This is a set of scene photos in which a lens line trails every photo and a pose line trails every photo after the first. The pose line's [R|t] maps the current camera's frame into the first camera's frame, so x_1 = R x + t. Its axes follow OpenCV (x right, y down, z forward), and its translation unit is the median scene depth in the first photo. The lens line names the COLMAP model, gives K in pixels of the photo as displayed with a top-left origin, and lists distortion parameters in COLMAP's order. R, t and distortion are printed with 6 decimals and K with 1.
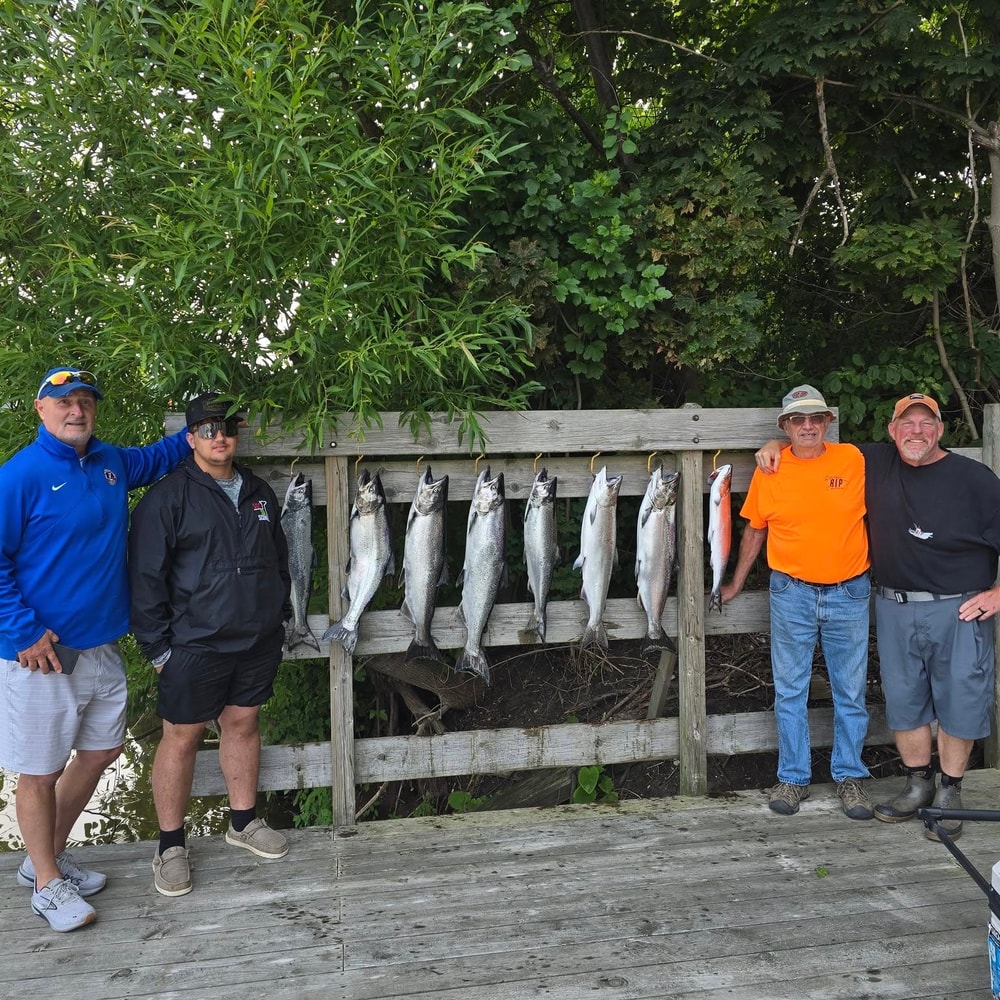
lens RADIAL K [[769.4, 0, 500.0], [0, 769.4, 500.0], [0, 0, 1]] dist [0.003867, -0.005623]
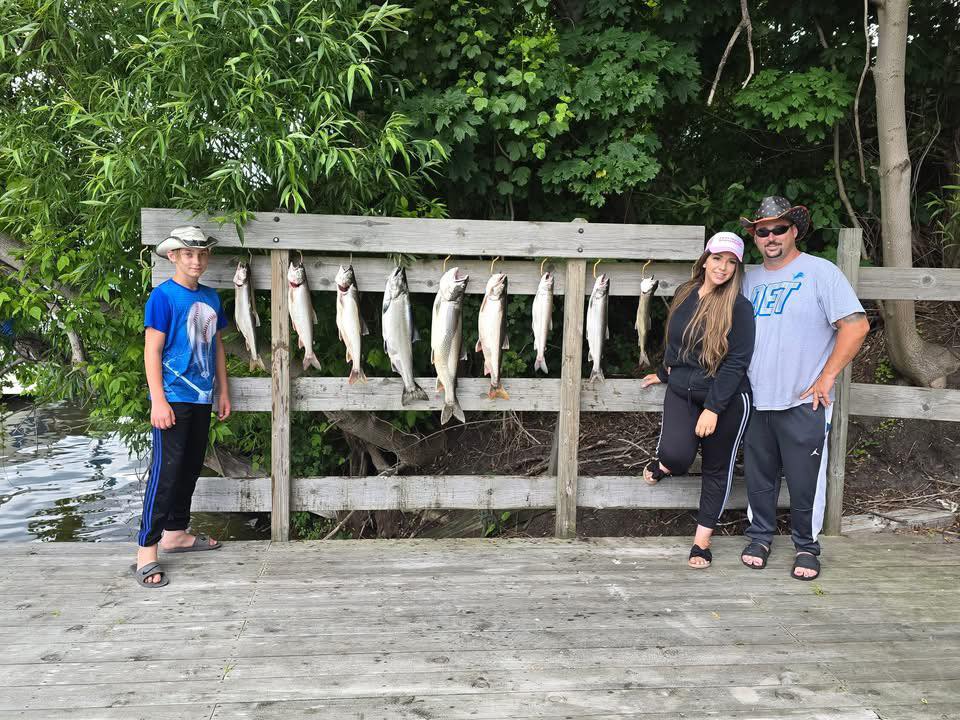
lens RADIAL K [[661.2, 0, 480.0], [0, 661.2, 360.0], [0, 0, 1]] dist [-0.002066, -0.001873]
pose [[0.997861, 0.052561, -0.038877, 0.153966], [-0.048761, 0.994477, 0.092945, 0.004618], [0.043548, -0.090850, 0.994912, -0.050163]]
